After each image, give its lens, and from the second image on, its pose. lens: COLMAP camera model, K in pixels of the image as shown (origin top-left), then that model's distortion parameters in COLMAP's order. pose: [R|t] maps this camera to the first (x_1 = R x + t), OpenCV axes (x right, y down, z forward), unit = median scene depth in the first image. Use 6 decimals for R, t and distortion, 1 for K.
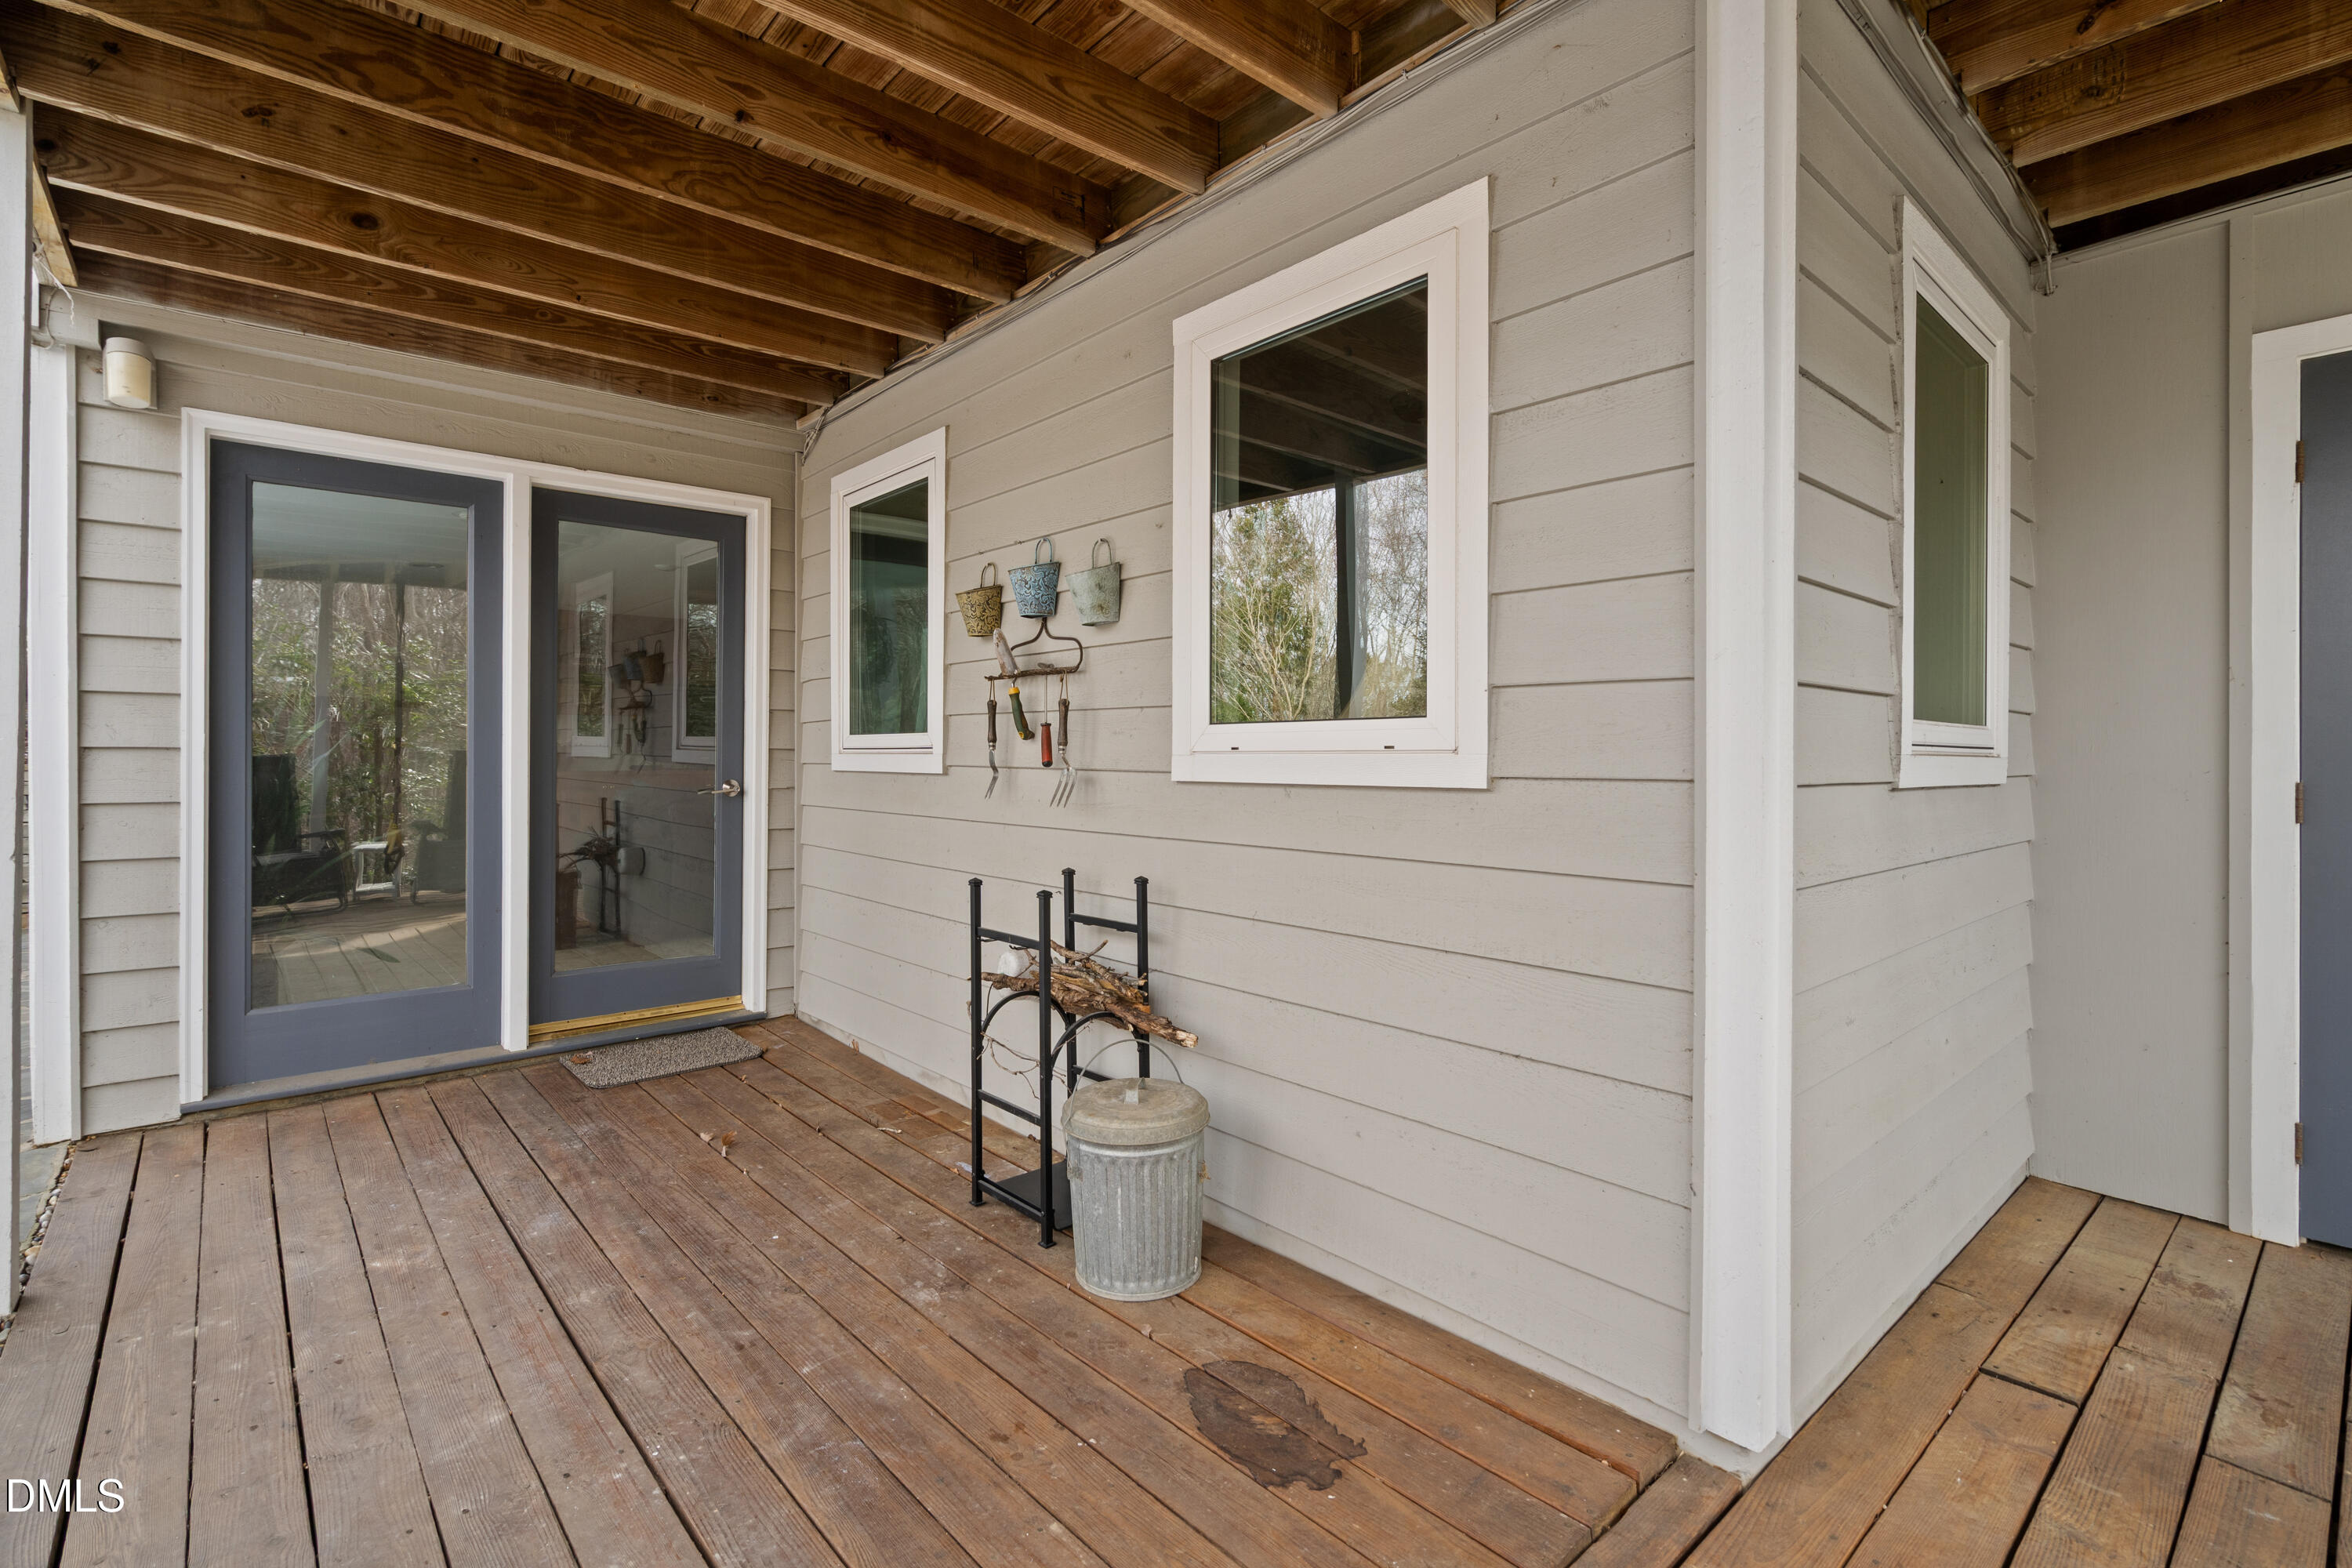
lens RADIAL K [[1071.1, 0, 1168.1], [0, 1071.1, 771.7], [0, 0, 1]] dist [-0.002463, -0.000678]
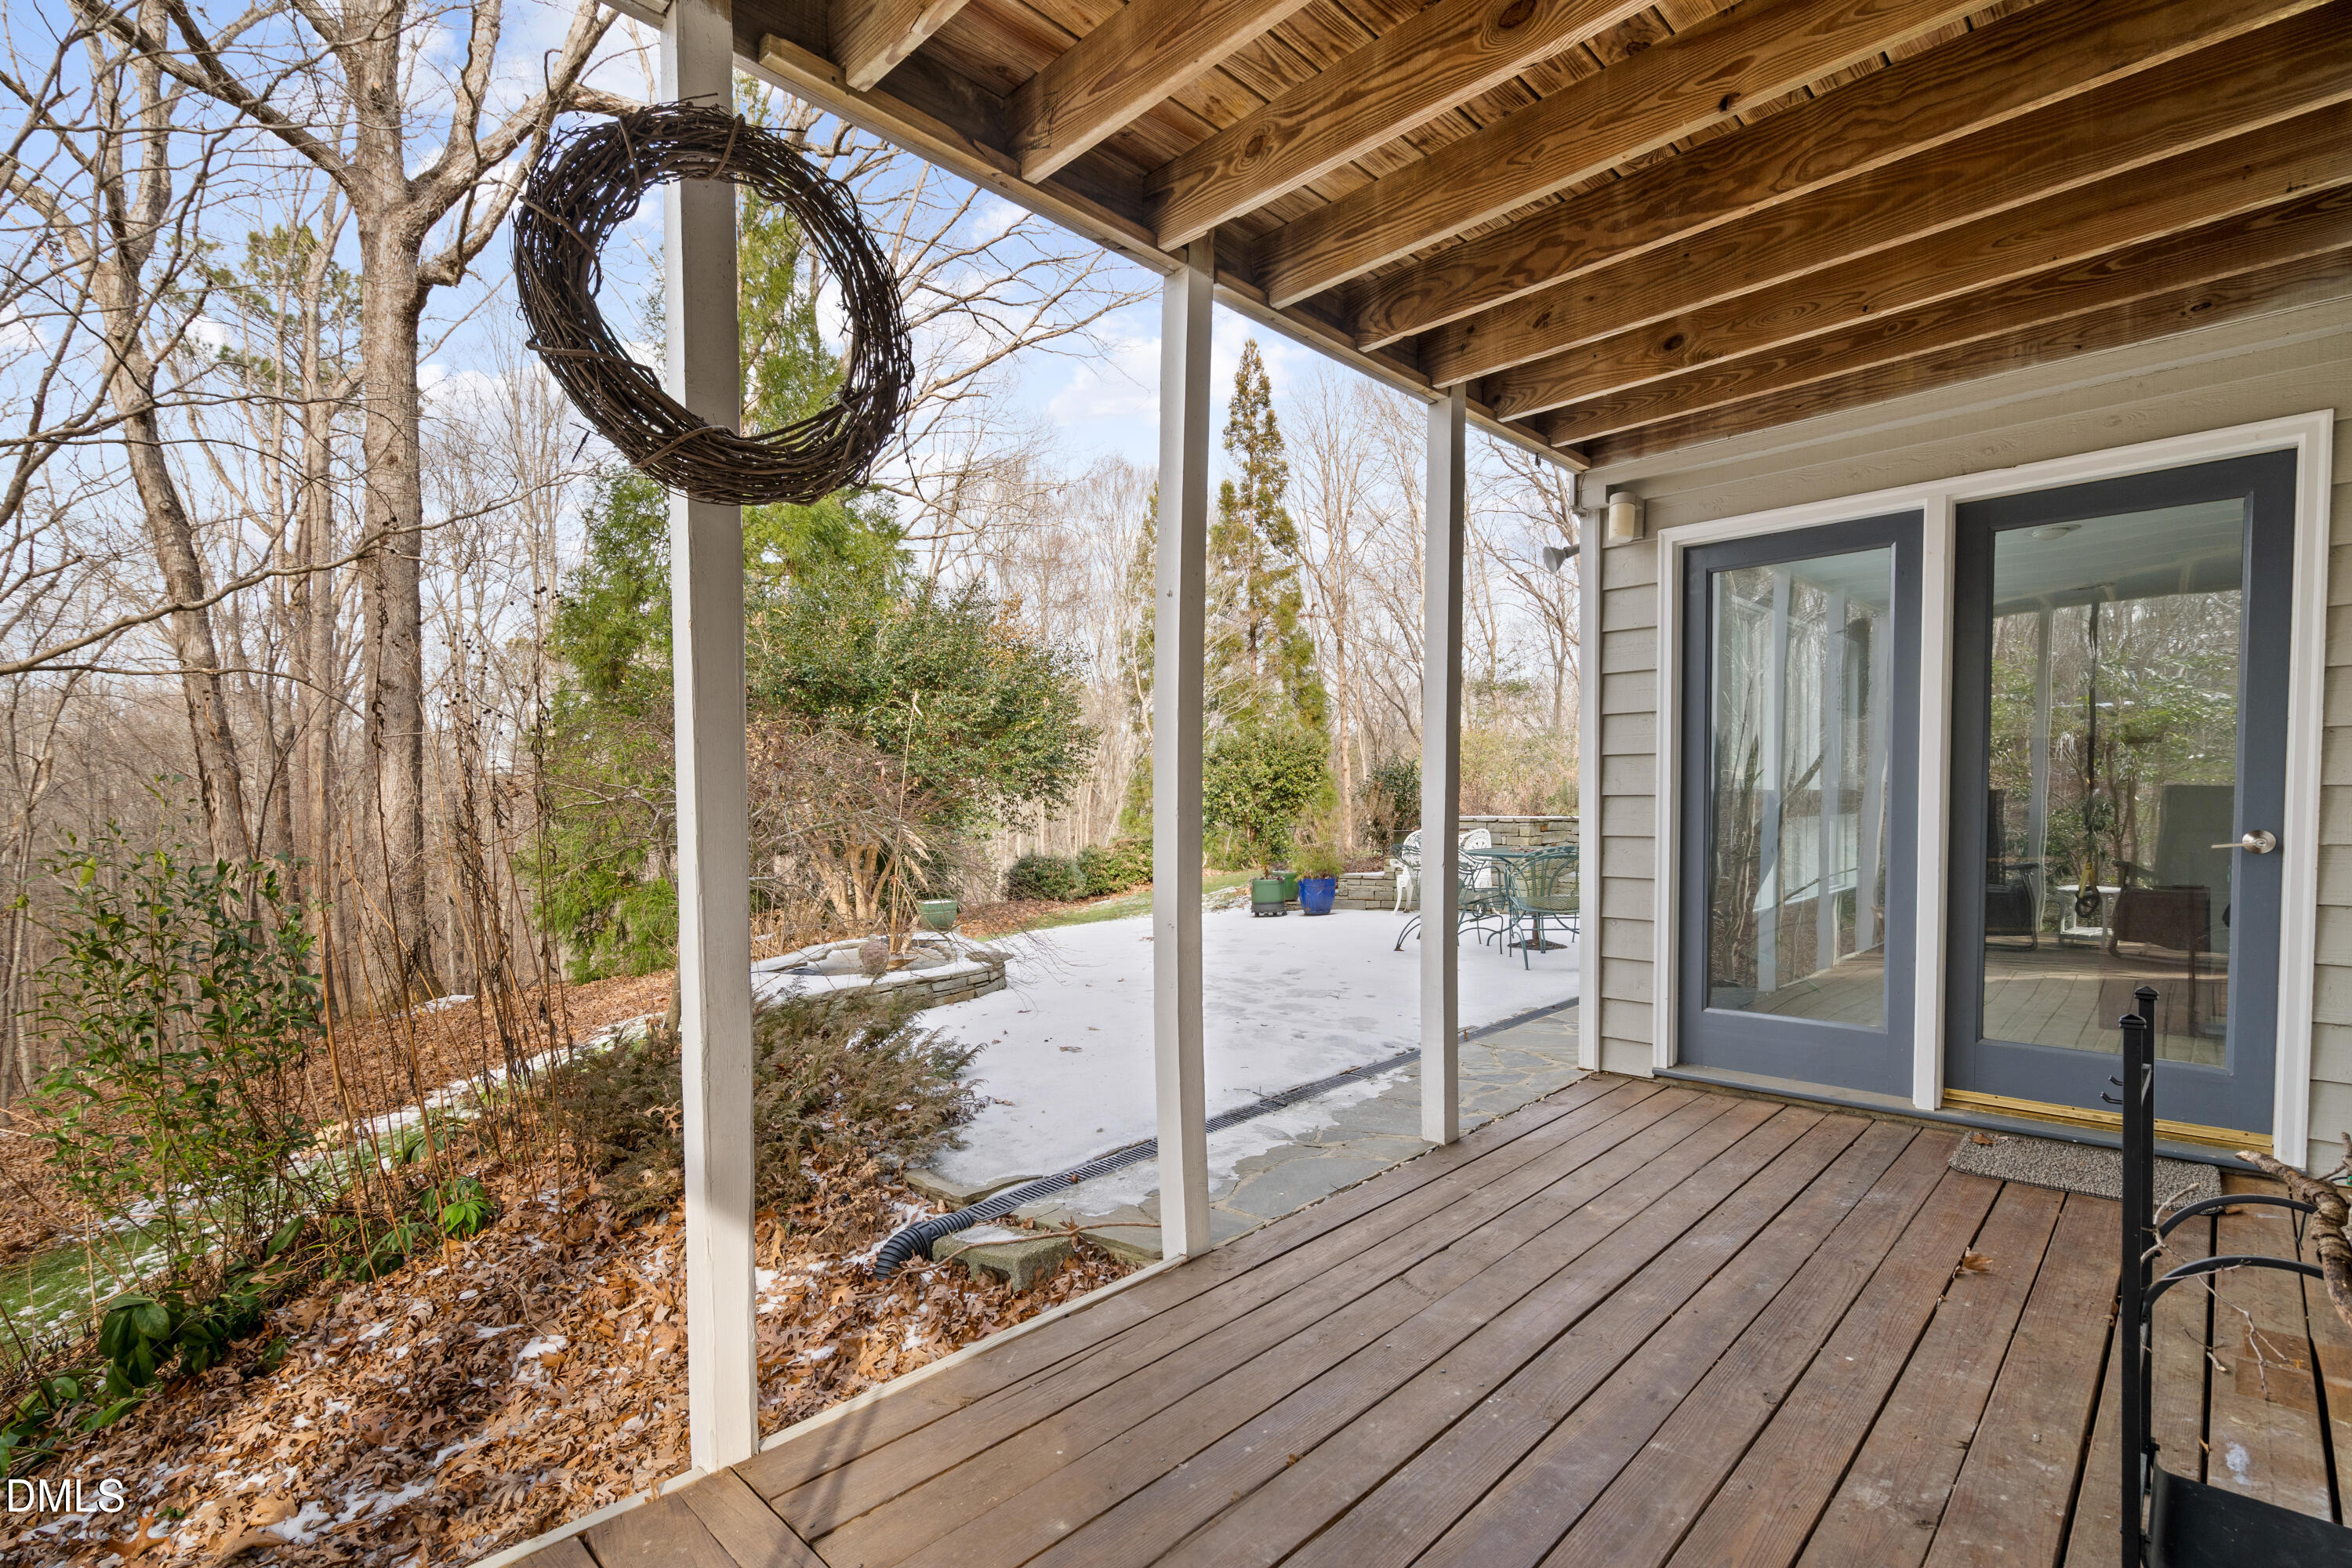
lens RADIAL K [[1090.4, 0, 1167.0], [0, 1090.4, 854.3], [0, 0, 1]] dist [0.001022, -0.000234]
pose [[0.073539, 0.043791, -0.996330, 0.342042], [-0.007860, 0.999030, 0.043330, -0.002514], [0.997261, 0.004644, 0.073812, 0.294591]]
